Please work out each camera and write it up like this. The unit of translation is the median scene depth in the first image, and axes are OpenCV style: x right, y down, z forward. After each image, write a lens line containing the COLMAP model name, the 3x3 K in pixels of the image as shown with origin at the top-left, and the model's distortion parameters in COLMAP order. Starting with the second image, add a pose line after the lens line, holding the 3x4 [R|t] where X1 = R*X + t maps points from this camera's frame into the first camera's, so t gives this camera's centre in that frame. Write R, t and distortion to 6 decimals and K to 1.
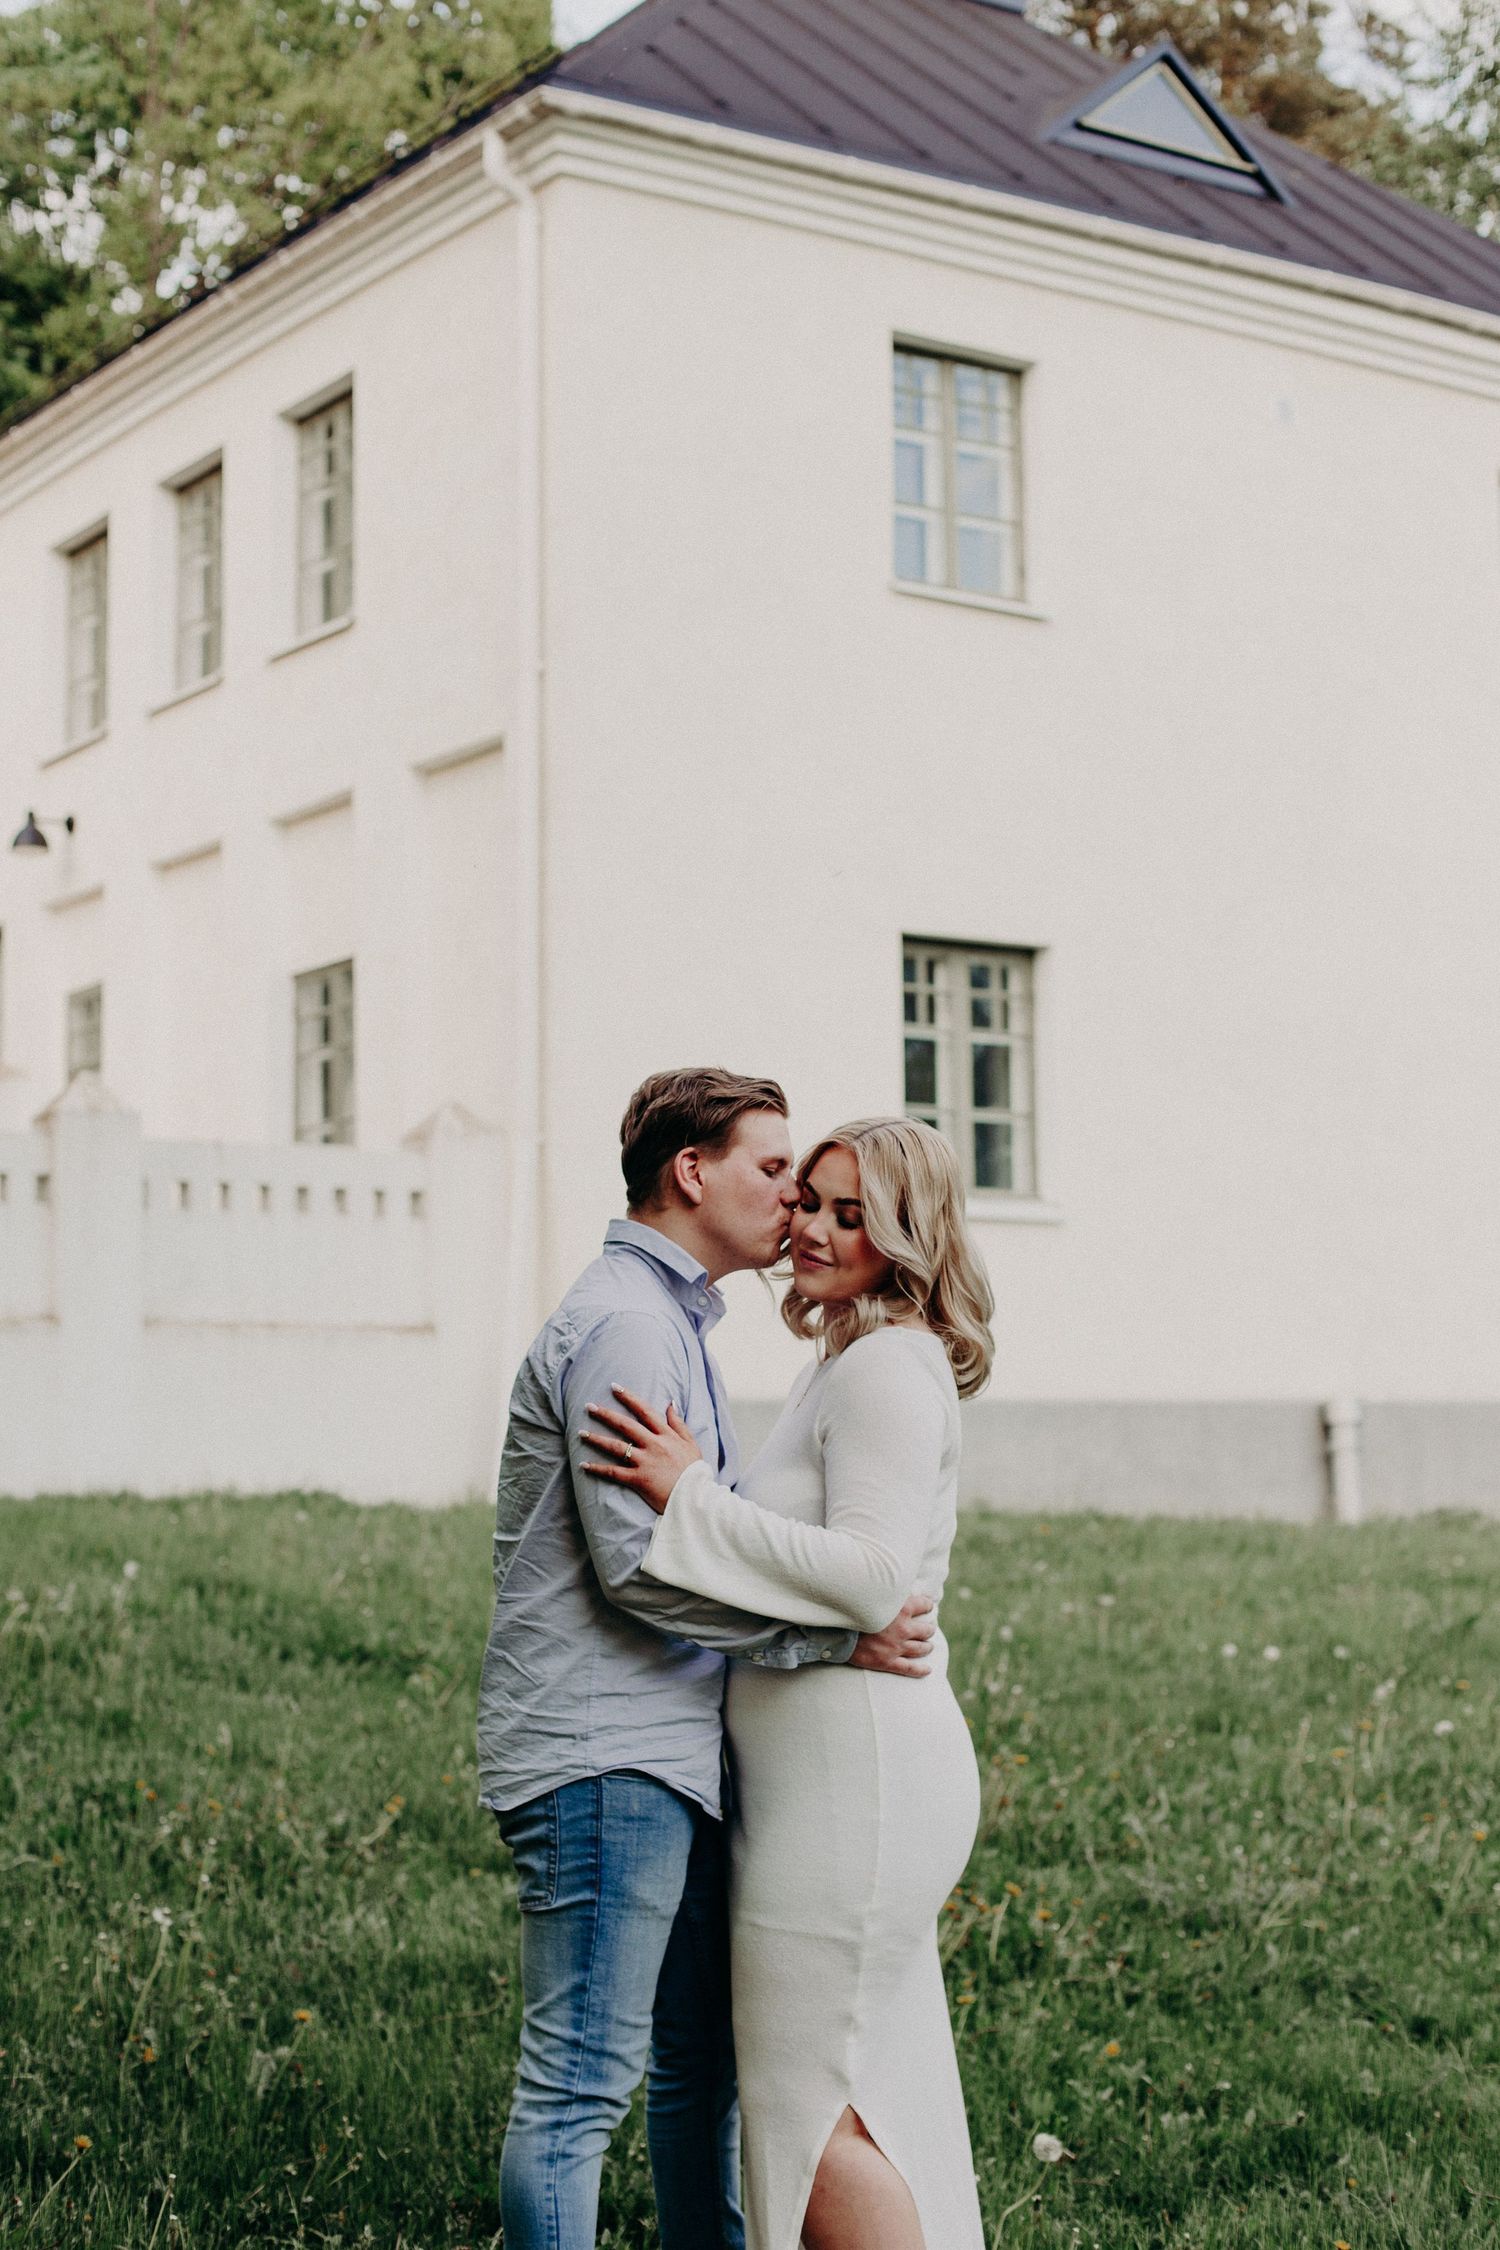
lens RADIAL K [[3326.9, 0, 732.8], [0, 3326.9, 1124.9], [0, 0, 1]] dist [-0.116178, 0.000000]
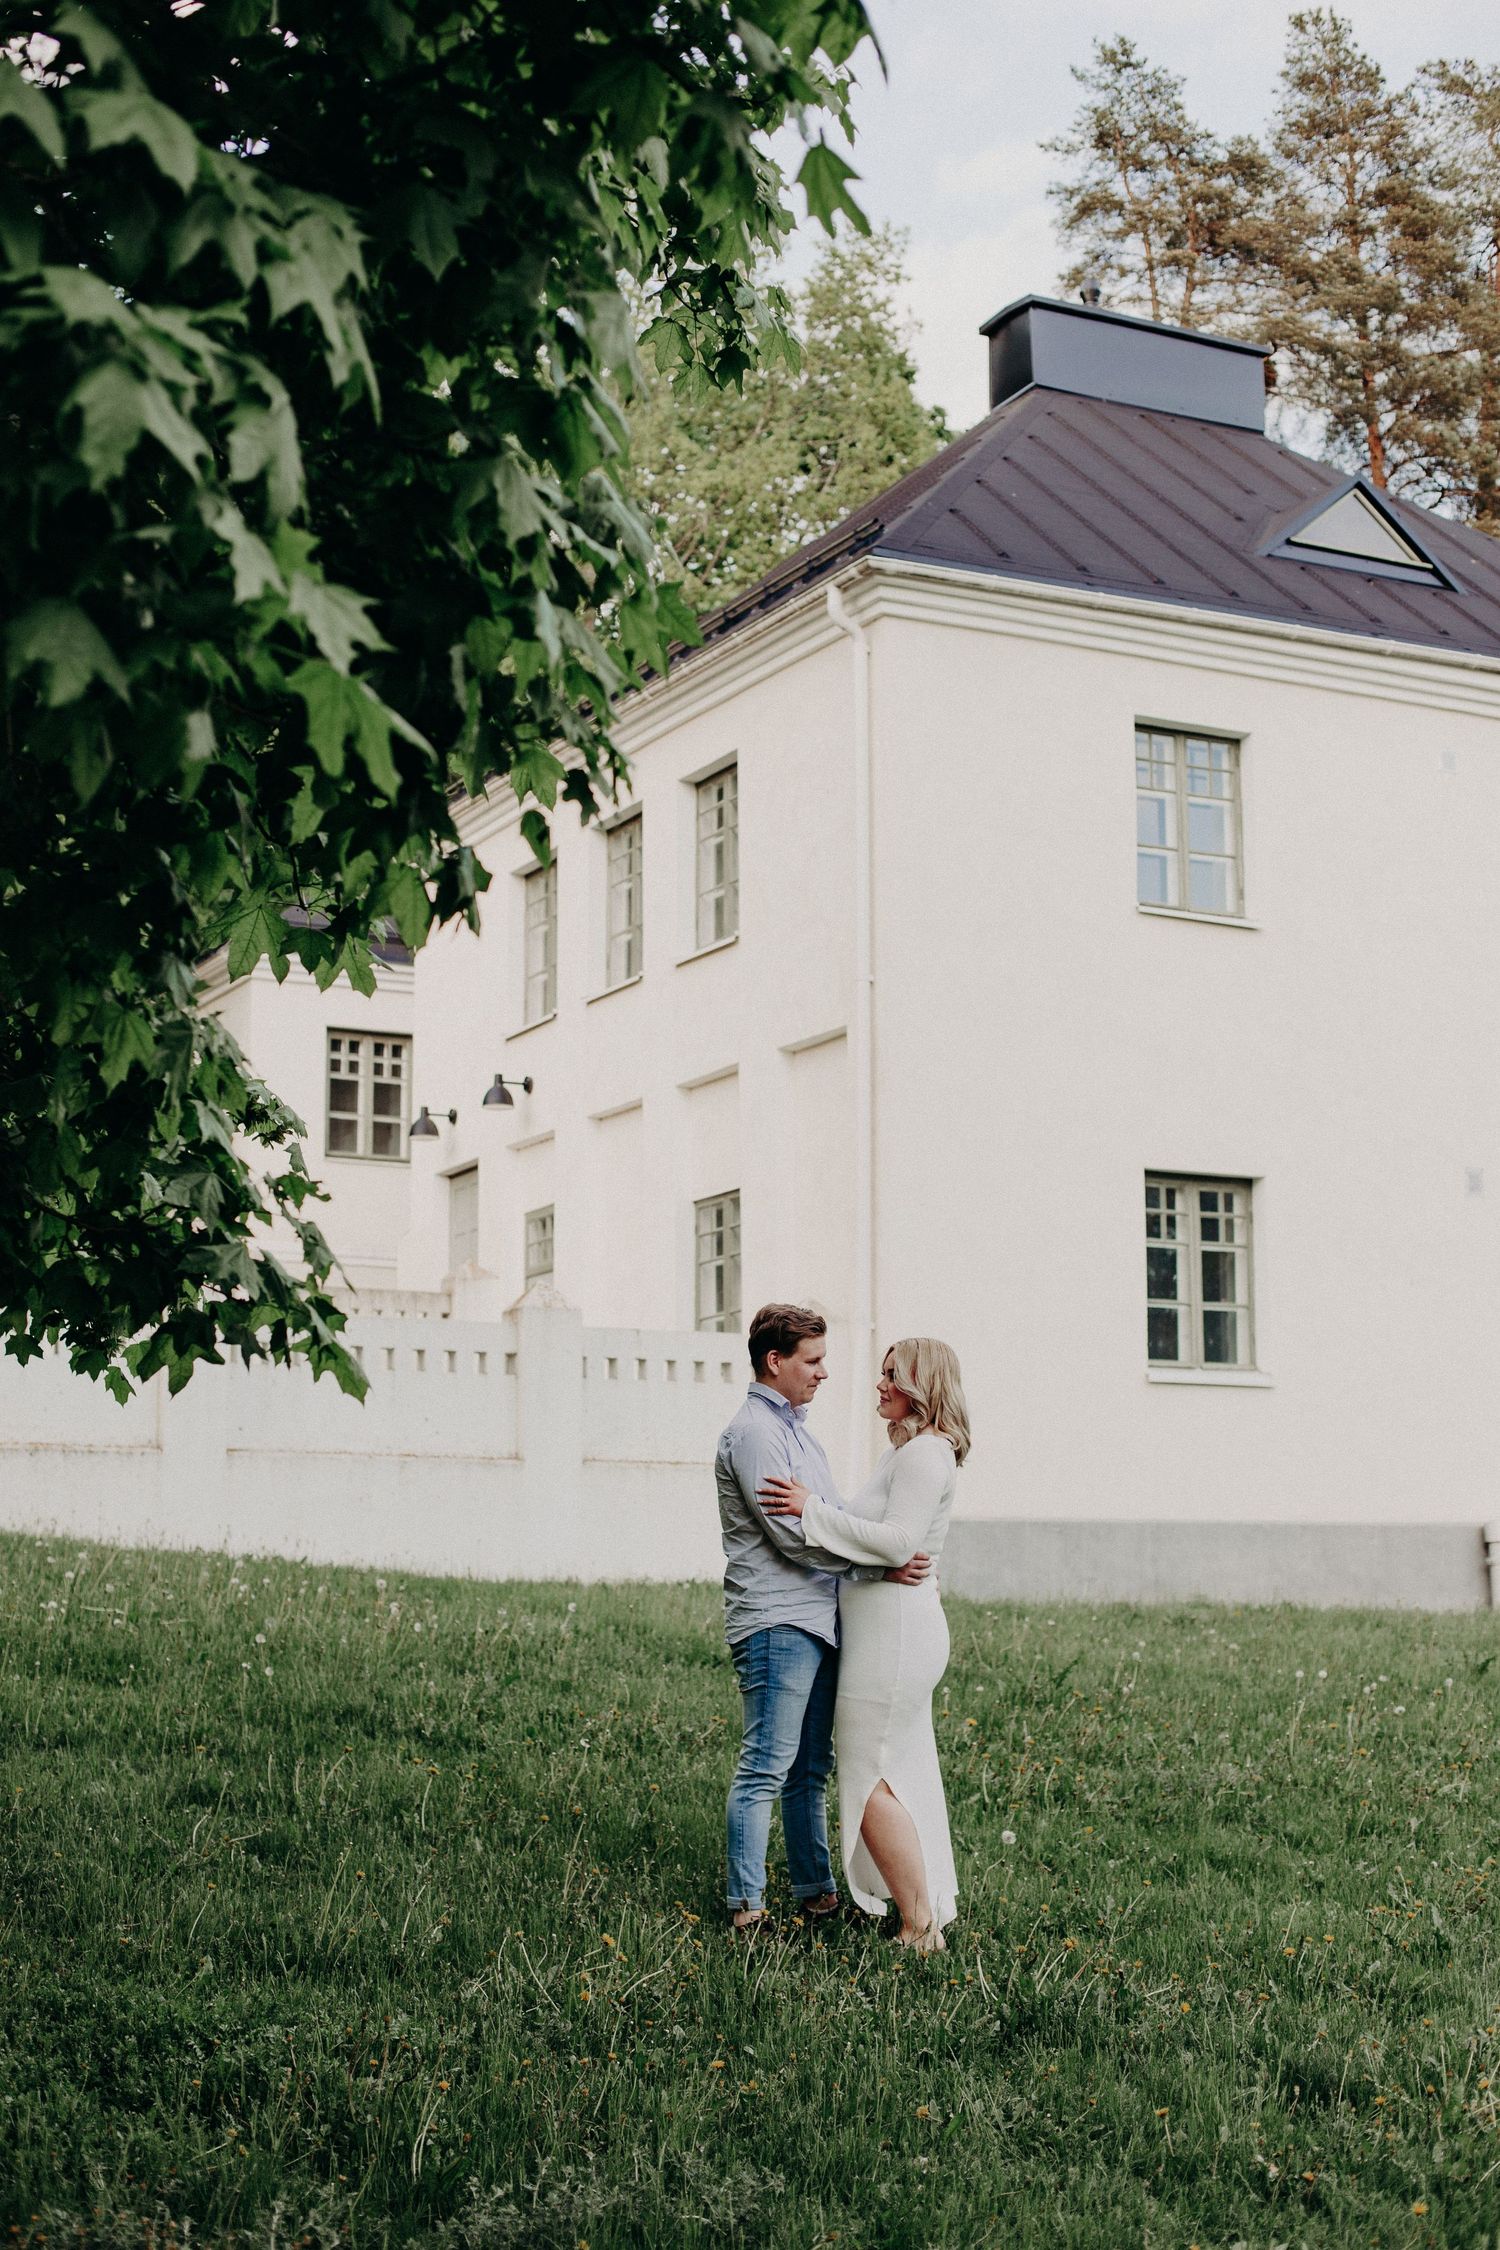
lens RADIAL K [[3326.9, 0, 759.4], [0, 3326.9, 1131.2], [0, 0, 1]] dist [-0.116178, 0.000000]
pose [[0.992125, -0.009122, -0.124920, 0.062516], [0.003022, 0.998797, -0.048937, -0.008402], [0.125217, 0.048174, 0.990959, -0.333280]]
